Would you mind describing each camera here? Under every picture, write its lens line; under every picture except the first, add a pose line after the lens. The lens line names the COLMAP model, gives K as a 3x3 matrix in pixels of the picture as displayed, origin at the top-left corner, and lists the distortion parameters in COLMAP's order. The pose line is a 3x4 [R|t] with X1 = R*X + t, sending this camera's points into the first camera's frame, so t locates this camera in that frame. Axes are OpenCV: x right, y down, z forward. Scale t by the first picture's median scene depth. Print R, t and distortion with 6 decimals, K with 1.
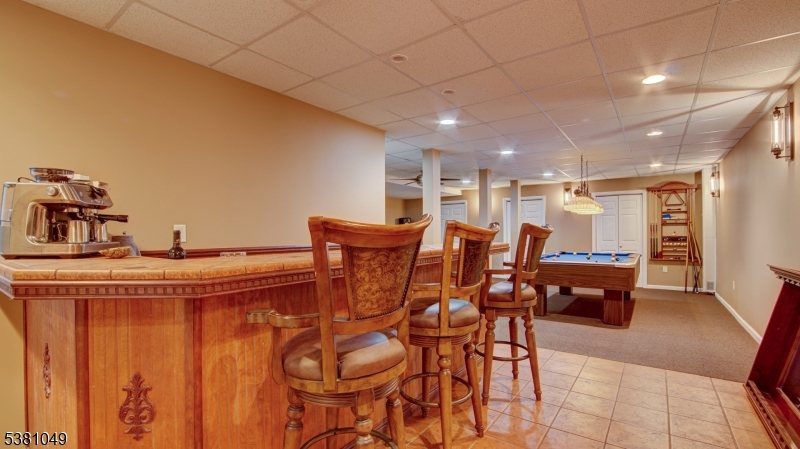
lens RADIAL K [[358.1, 0, 400.9], [0, 358.1, 230.5], [0, 0, 1]] dist [-0.037845, 0.009007]
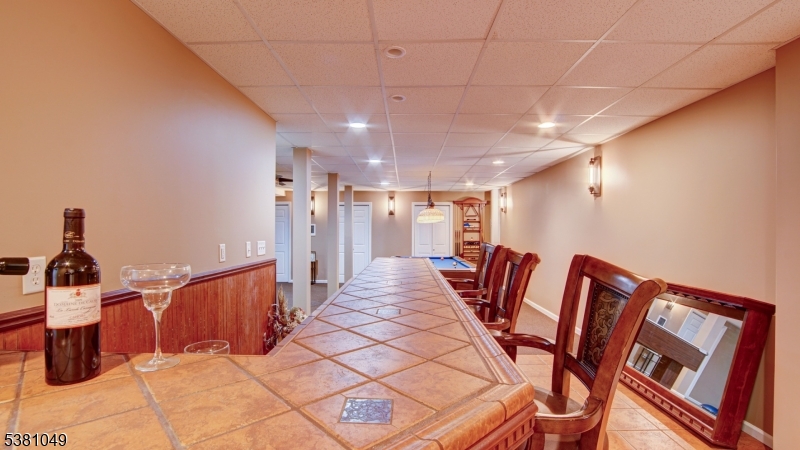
lens RADIAL K [[358.1, 0, 396.9], [0, 358.1, 228.5], [0, 0, 1]] dist [-0.037845, 0.009007]
pose [[0.820955, 0.012250, 0.570861, -0.170172], [-0.012528, 0.999916, -0.003441, -0.020437], [-0.570855, -0.004326, 0.821039, 0.105076]]
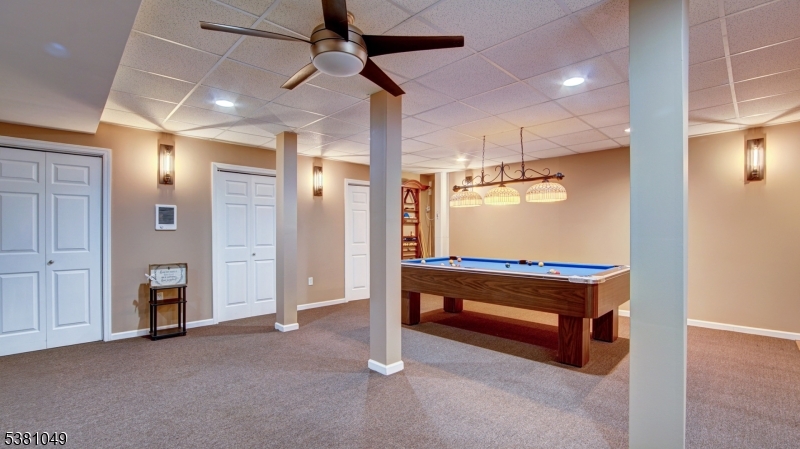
lens RADIAL K [[358.1, 0, 393.5], [0, 358.1, 228.8], [0, 0, 1]] dist [-0.037845, 0.009007]
pose [[0.190828, 0.010217, 0.981570, -0.195399], [-0.010833, 0.999907, -0.008302, 0.004654], [-0.981564, -0.009050, 0.190921, 0.865483]]
